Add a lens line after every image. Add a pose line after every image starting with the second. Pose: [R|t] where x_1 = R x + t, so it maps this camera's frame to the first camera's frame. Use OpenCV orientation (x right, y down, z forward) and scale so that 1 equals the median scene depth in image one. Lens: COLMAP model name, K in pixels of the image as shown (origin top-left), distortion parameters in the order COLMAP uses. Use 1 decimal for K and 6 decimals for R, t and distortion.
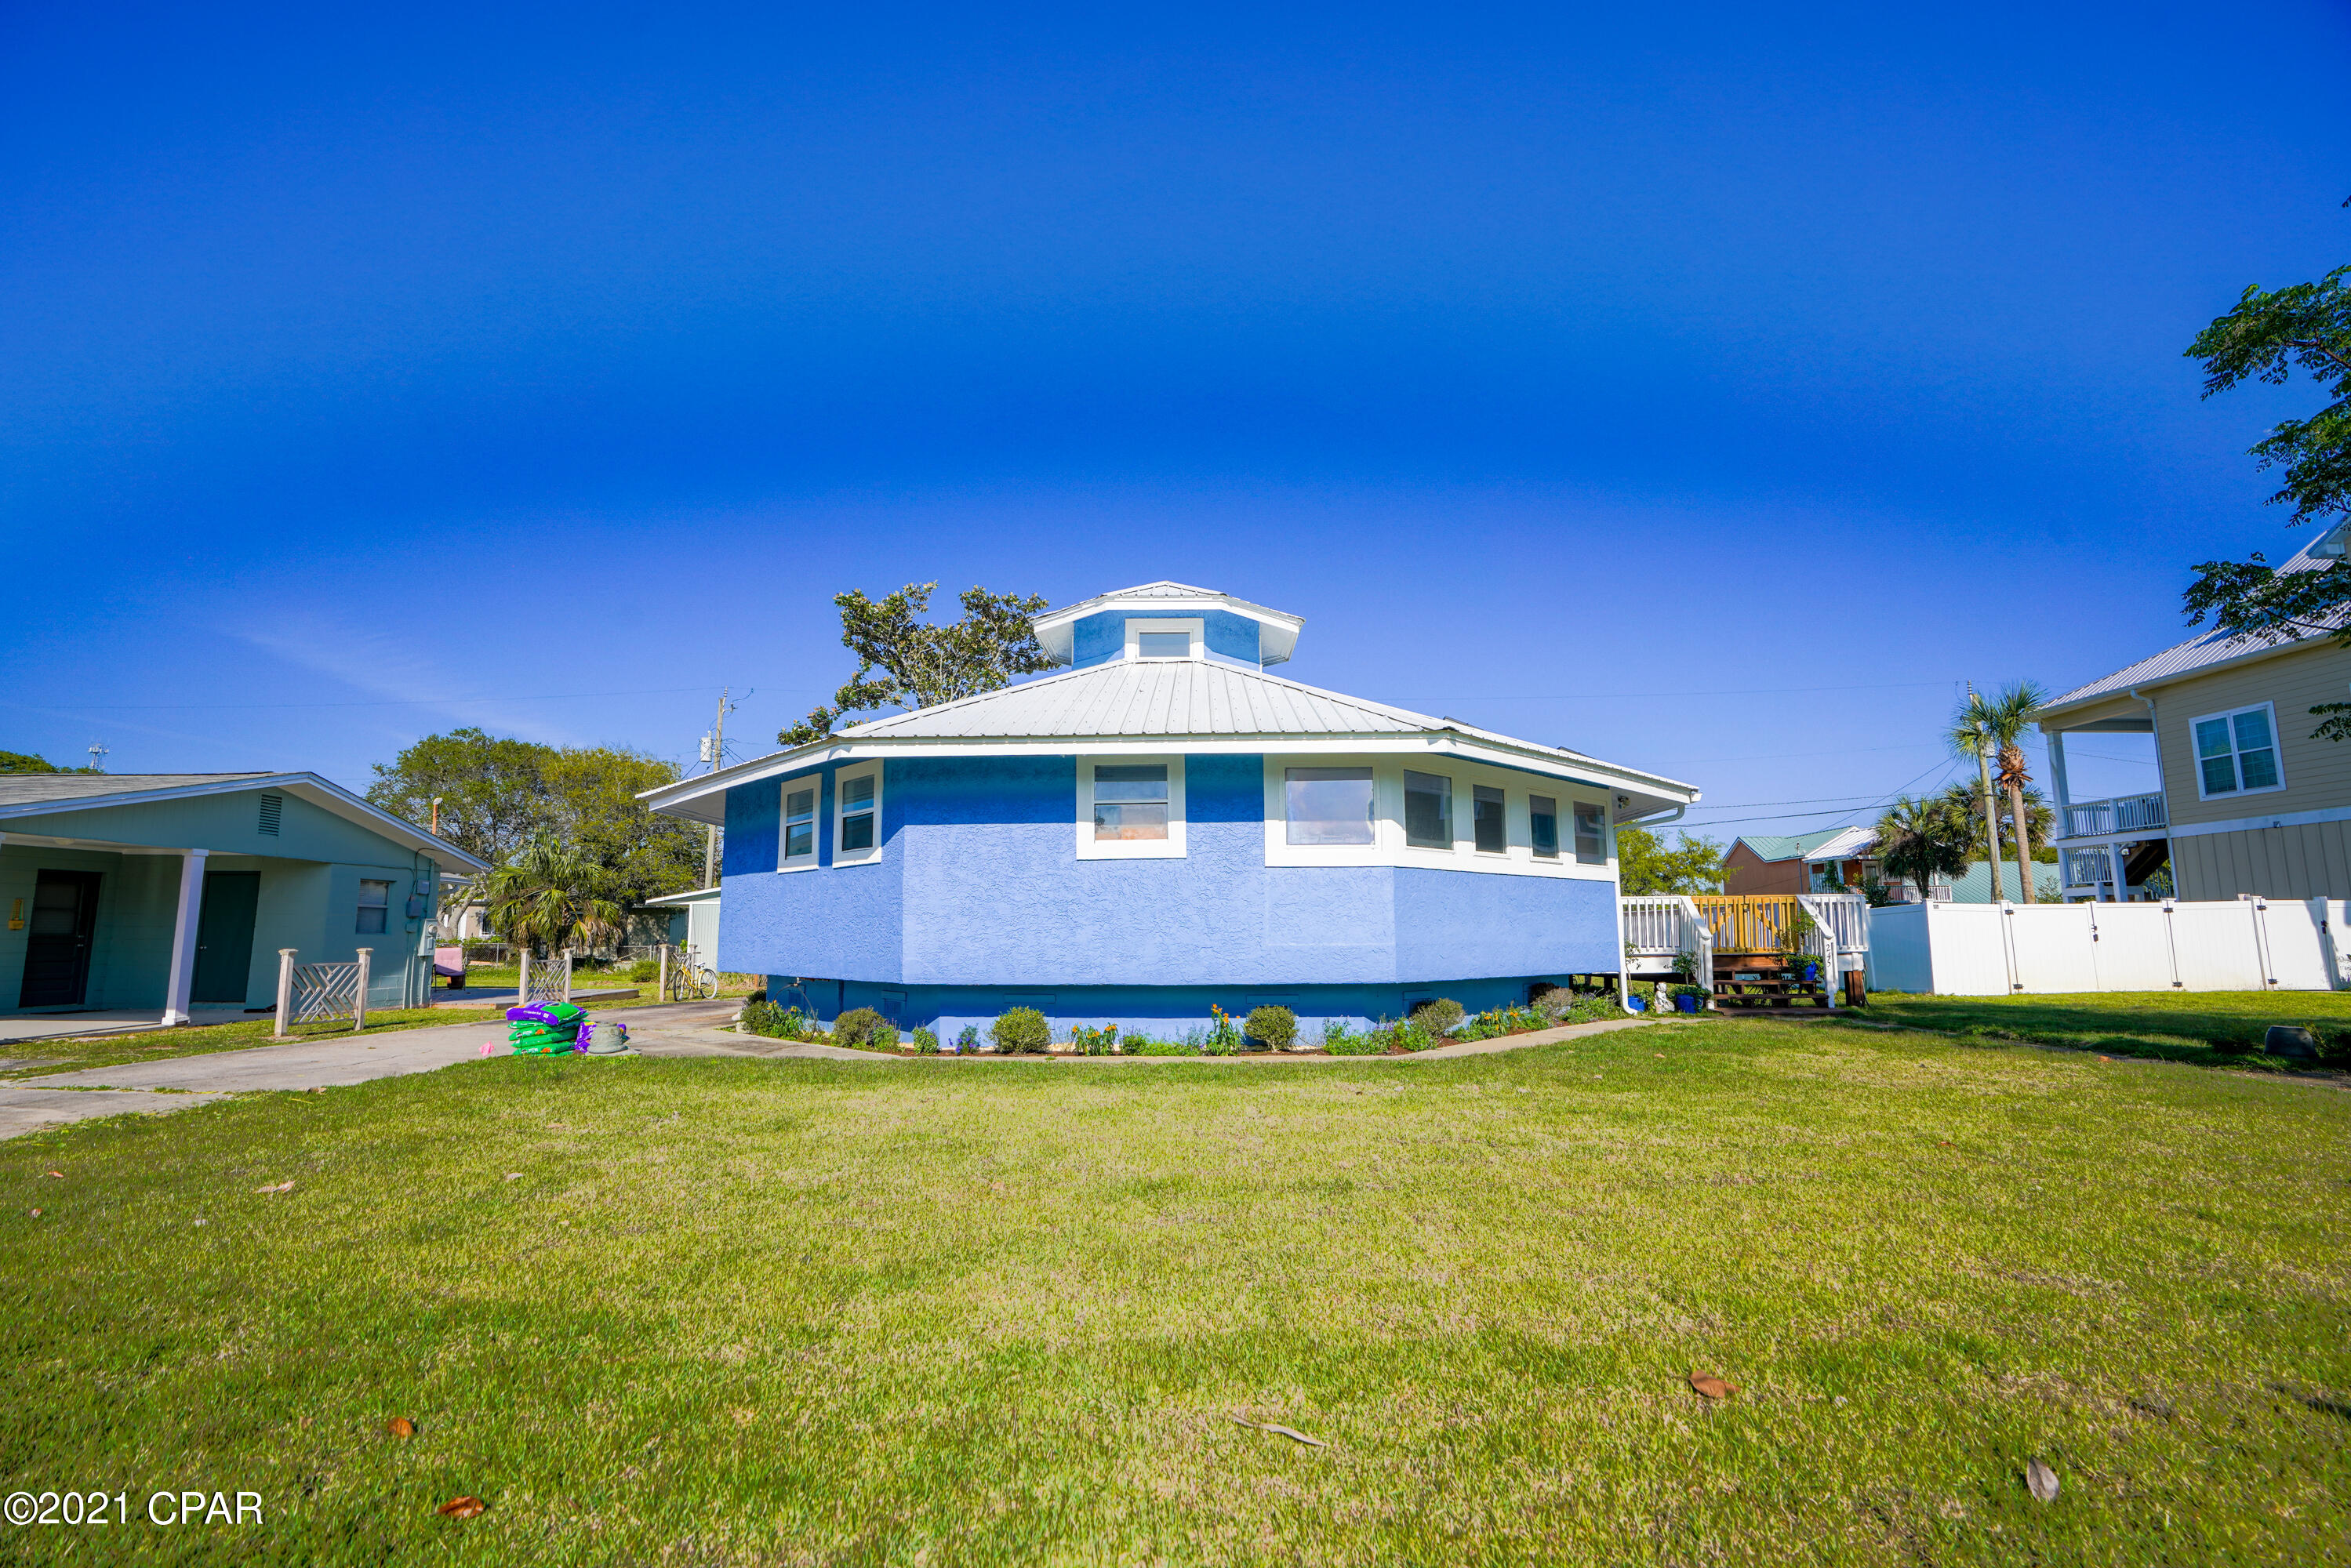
lens RADIAL K [[1093.0, 0, 1171.1], [0, 1093.0, 802.5], [0, 0, 1]] dist [-0.041258, 0.000012]
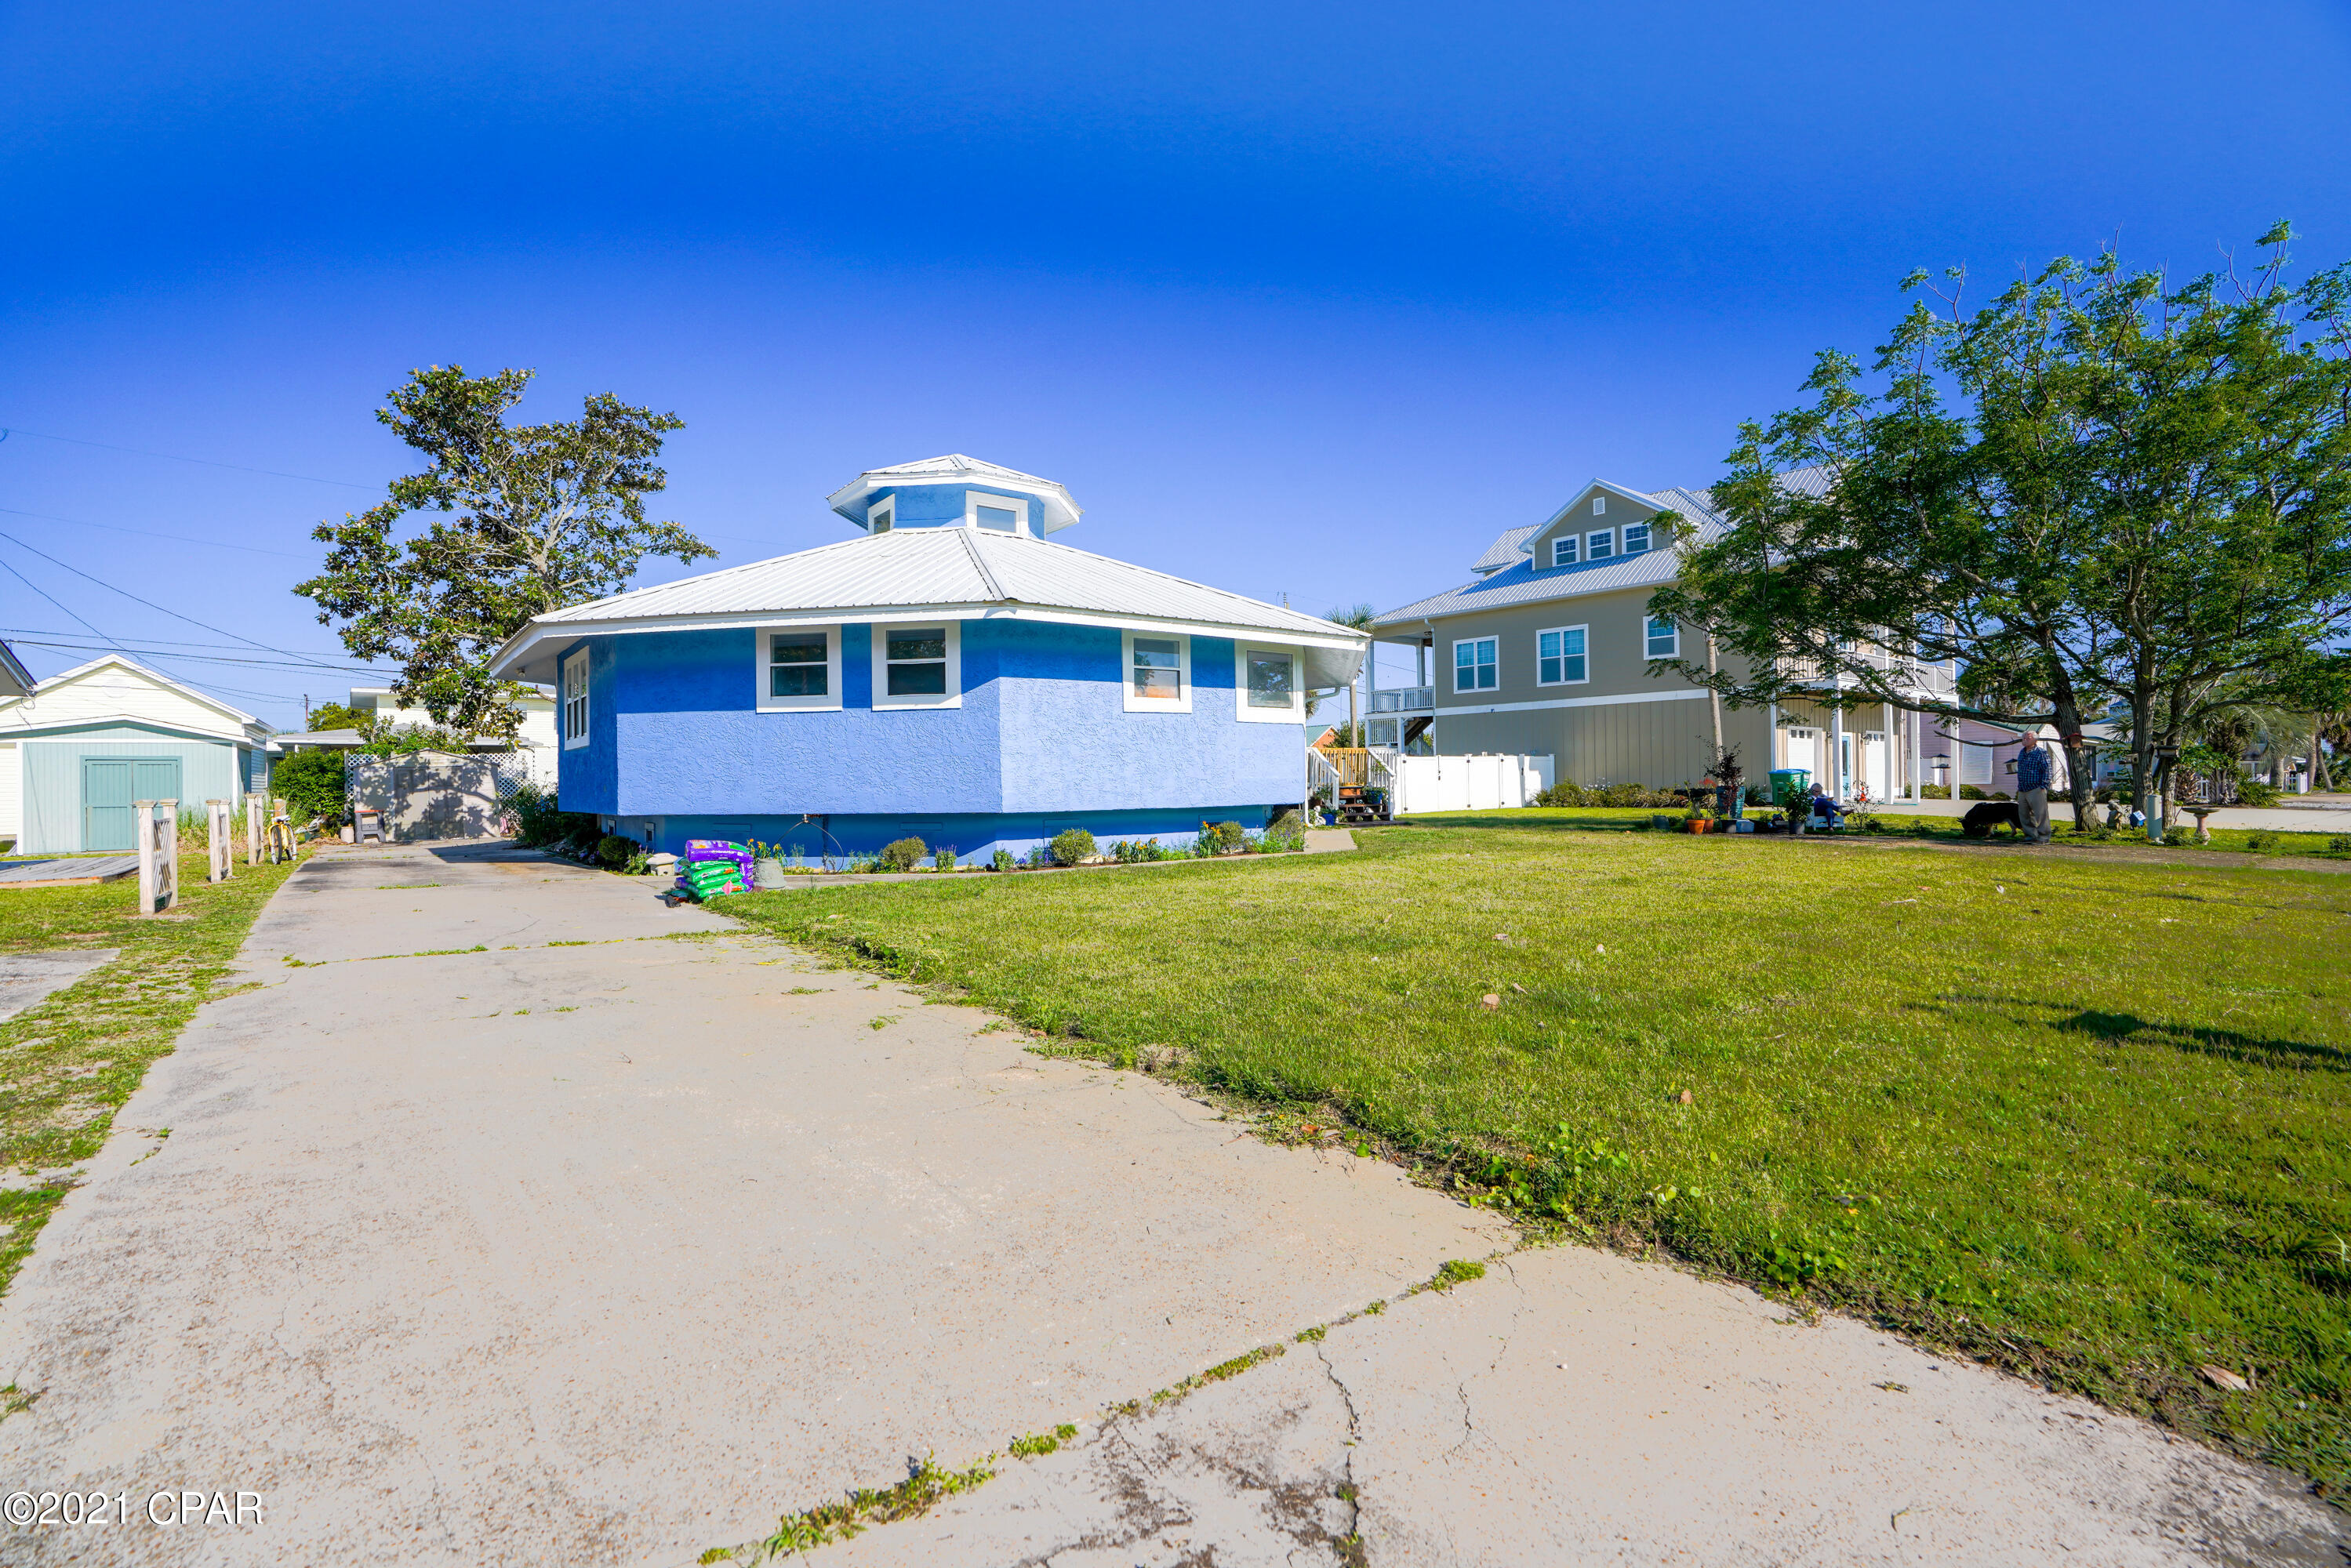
lens RADIAL K [[1054.1, 0, 1175.5], [0, 1054.1, 784.0], [0, 0, 1]] dist [-0.024728, 0.000022]
pose [[0.776930, -0.008677, 0.629527, -0.795508], [-0.071667, 0.992187, 0.102122, 0.005935], [-0.625495, -0.124458, 0.770238, 0.008208]]
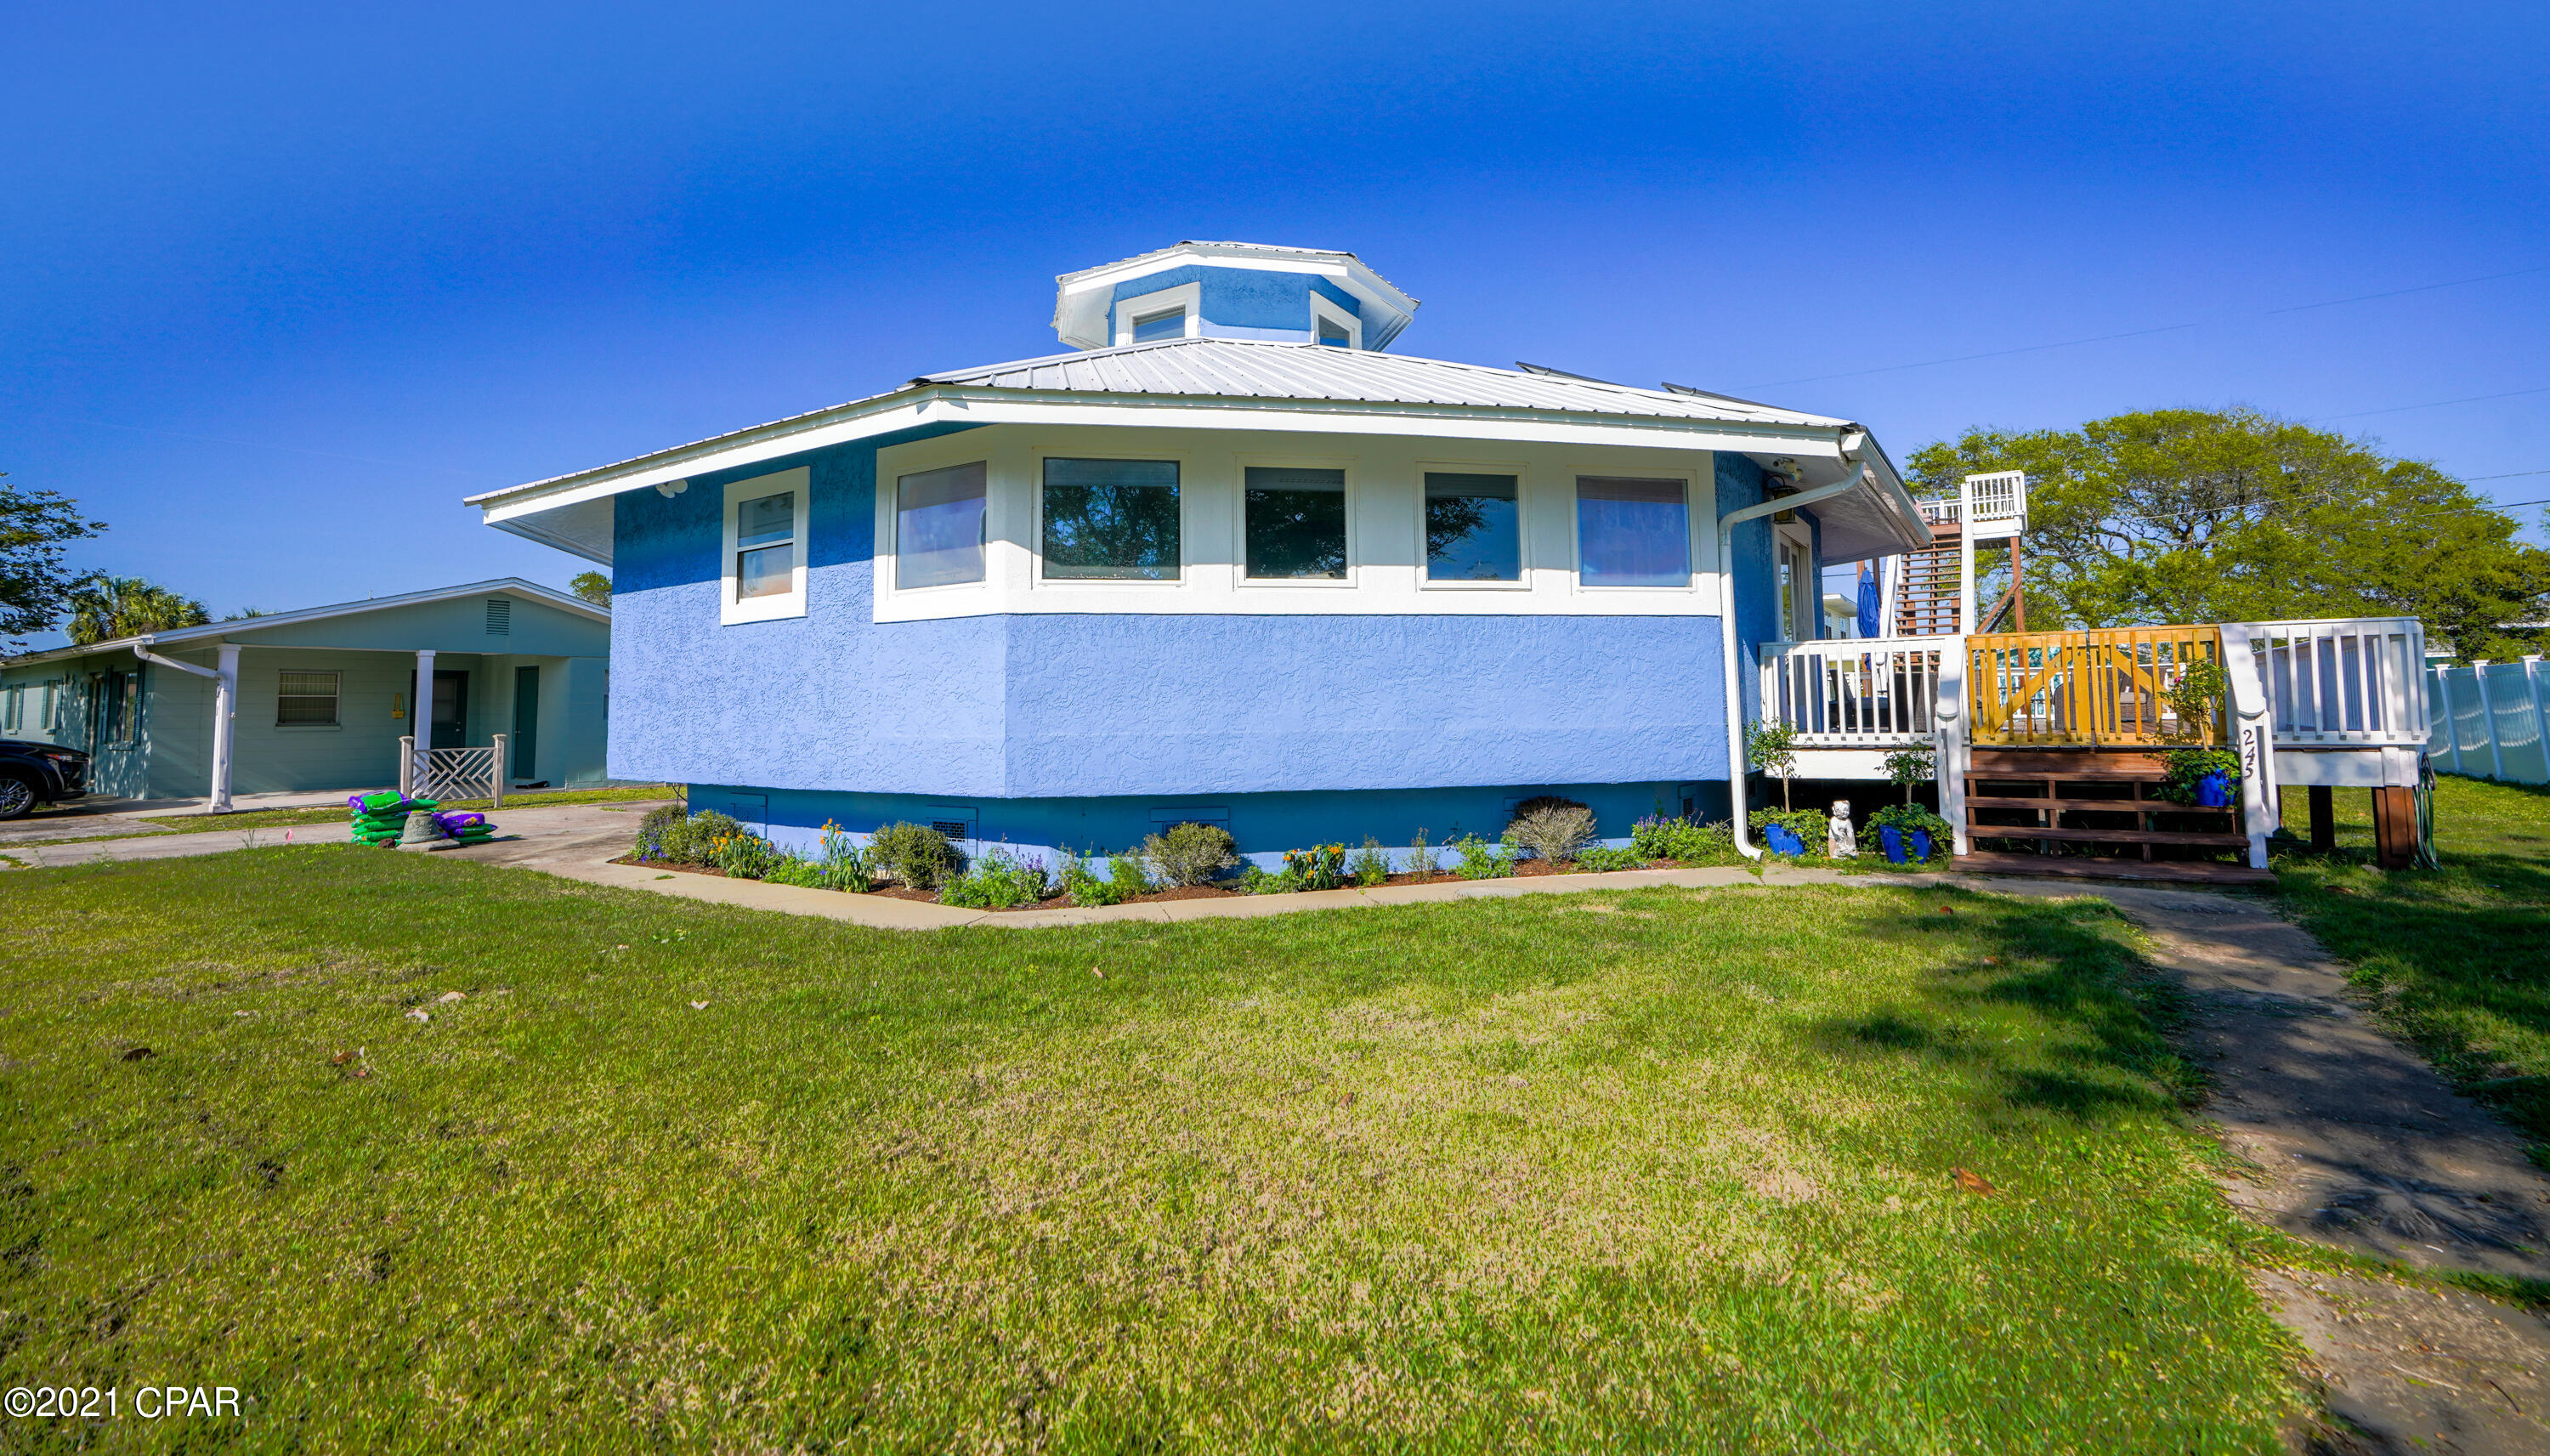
lens RADIAL K [[1160.4, 0, 1237.7], [0, 1160.4, 626.2], [0, 0, 1]] dist [-0.025081, 0.000172]
pose [[0.848862, -0.044790, -0.526714, 0.648031], [0.076467, 0.996328, 0.038513, 0.048293], [0.523055, -0.072968, 0.849170, 0.482409]]
